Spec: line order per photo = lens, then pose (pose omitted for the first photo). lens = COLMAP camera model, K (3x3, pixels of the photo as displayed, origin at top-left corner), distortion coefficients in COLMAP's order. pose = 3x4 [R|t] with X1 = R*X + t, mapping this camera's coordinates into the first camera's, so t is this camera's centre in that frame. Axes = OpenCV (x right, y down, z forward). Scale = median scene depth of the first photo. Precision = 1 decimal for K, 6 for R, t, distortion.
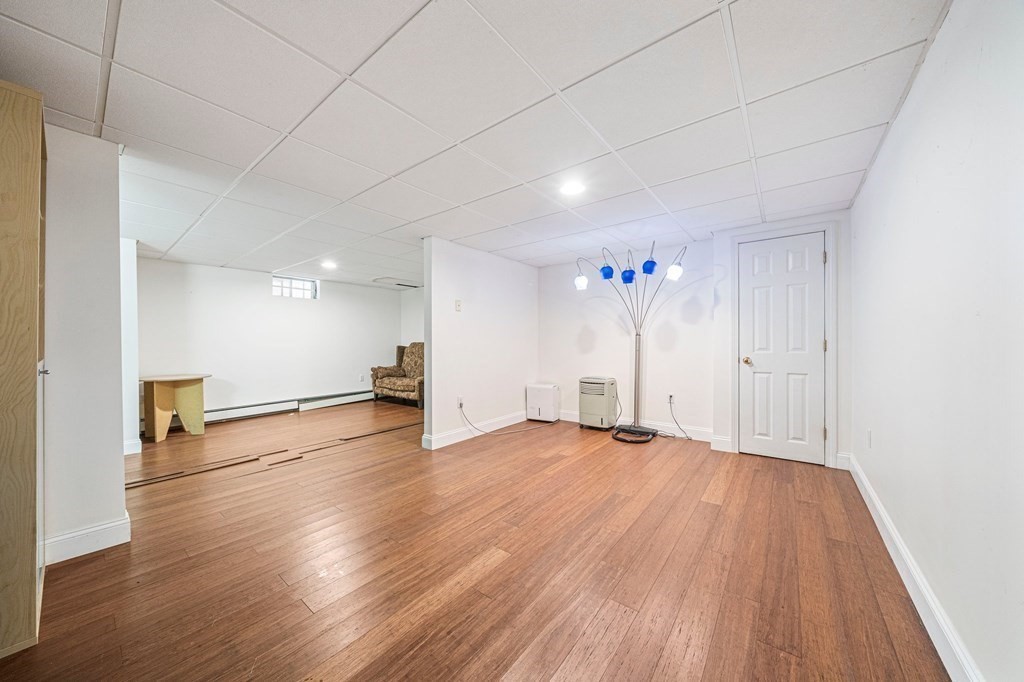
lens RADIAL K [[355.4, 0, 508.7], [0, 355.4, 342.6], [0, 0, 1]] dist [-0.002419, -0.000404]
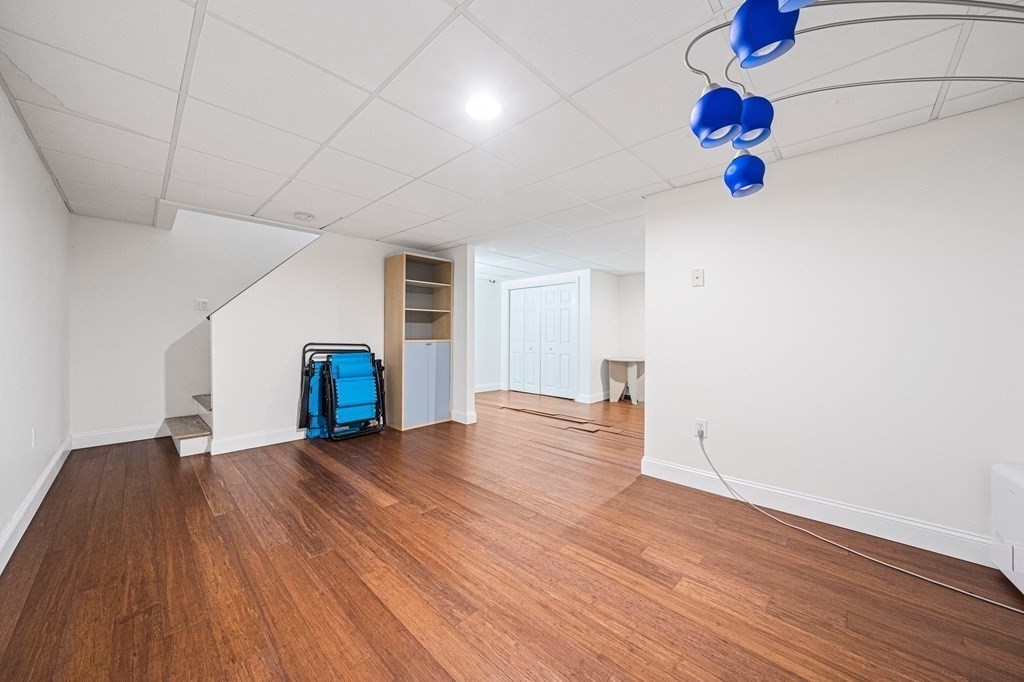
lens RADIAL K [[355.4, 0, 490.9], [0, 355.4, 330.8], [0, 0, 1]] dist [-0.002419, -0.000404]
pose [[-0.118718, -0.006745, -0.992905, 0.723280], [-0.004568, 0.999970, -0.006247, -0.004080], [0.992918, 0.003794, -0.118745, 0.926689]]
